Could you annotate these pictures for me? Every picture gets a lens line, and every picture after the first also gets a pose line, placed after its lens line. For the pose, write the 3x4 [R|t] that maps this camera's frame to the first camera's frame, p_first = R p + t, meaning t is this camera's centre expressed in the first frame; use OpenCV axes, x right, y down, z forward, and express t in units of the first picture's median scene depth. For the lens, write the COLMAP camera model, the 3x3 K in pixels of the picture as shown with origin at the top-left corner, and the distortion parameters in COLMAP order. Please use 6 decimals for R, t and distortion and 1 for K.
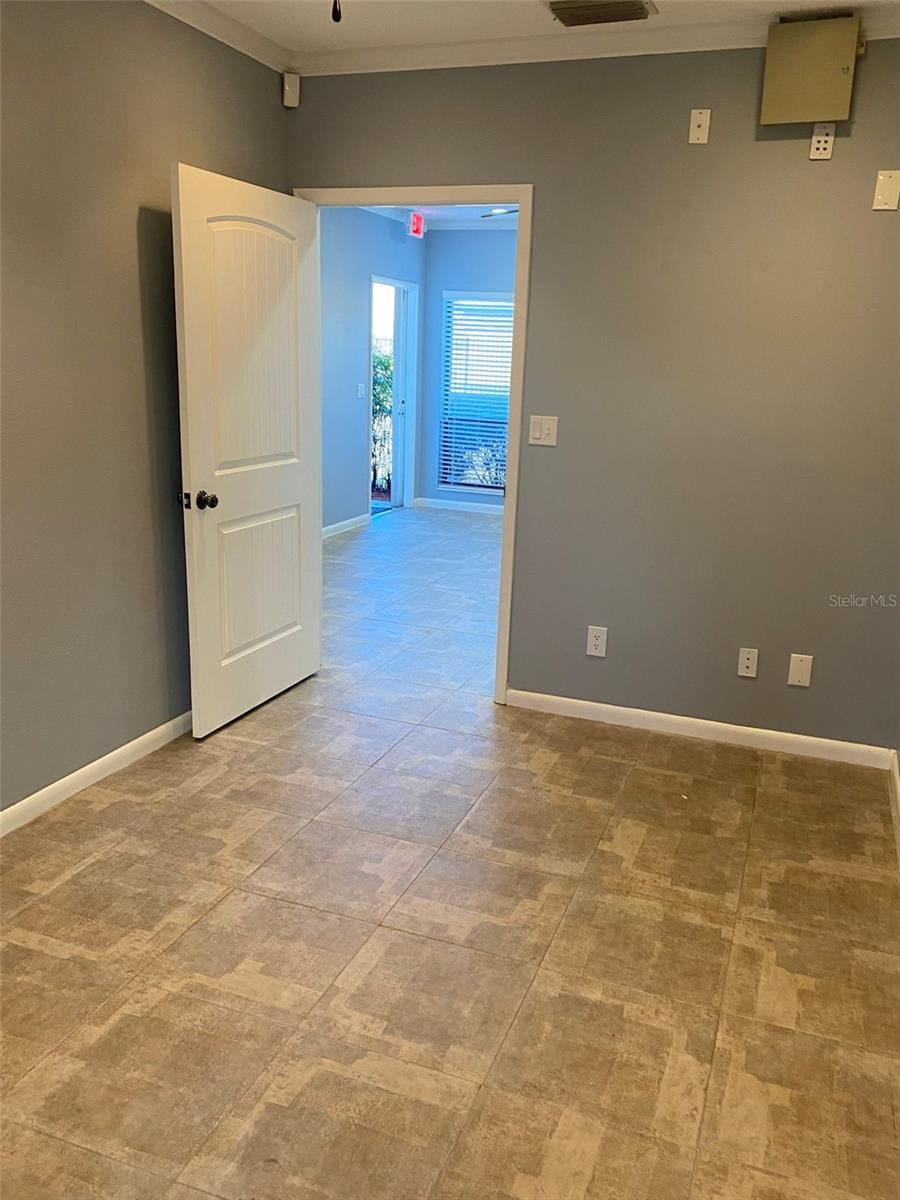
lens RADIAL K [[968.6, 0, 451.6], [0, 968.6, 597.0], [0, 0, 1]] dist [0.032899, -0.023636]
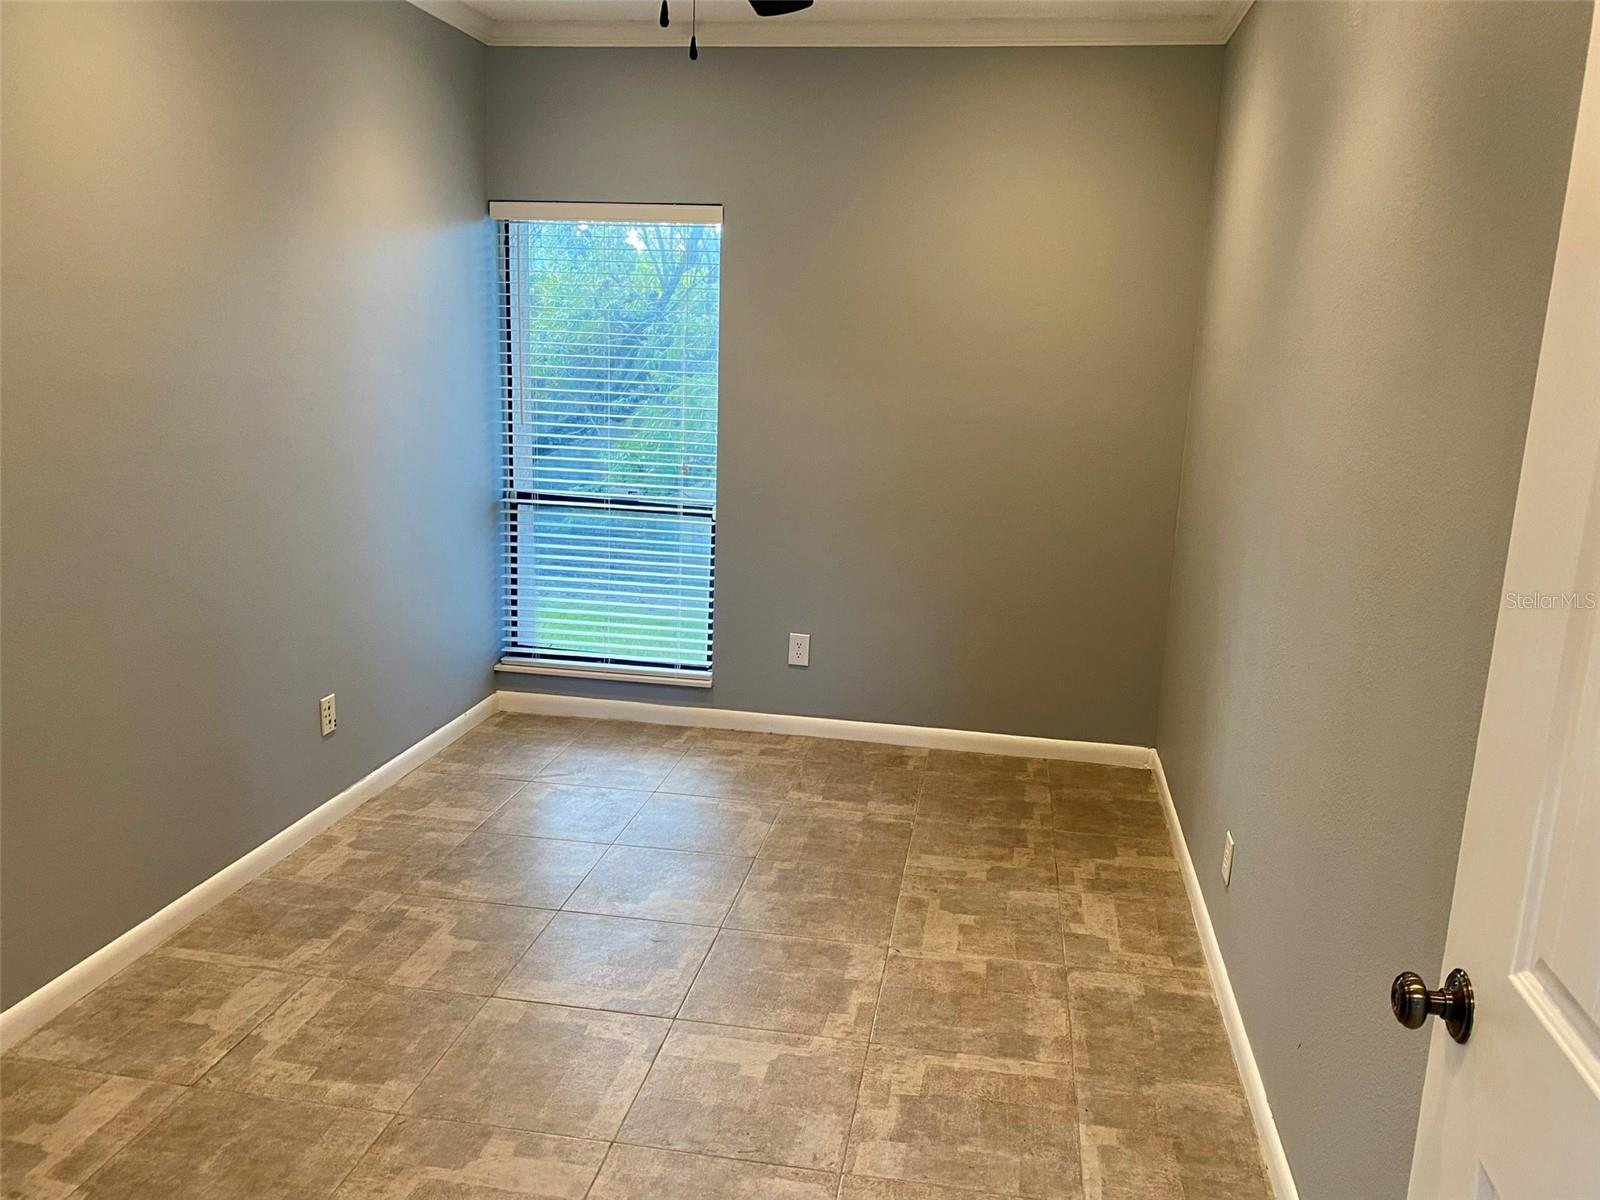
lens RADIAL K [[1212.5, 0, 797.6], [0, 1212.5, 601.6], [0, 0, 1]] dist [0.034192, -0.045413]
pose [[-0.979375, -0.033950, -0.199178, -0.016604], [-0.119555, 0.892062, 0.435813, -0.466090], [0.162883, 0.450637, -0.877722, 1.774414]]
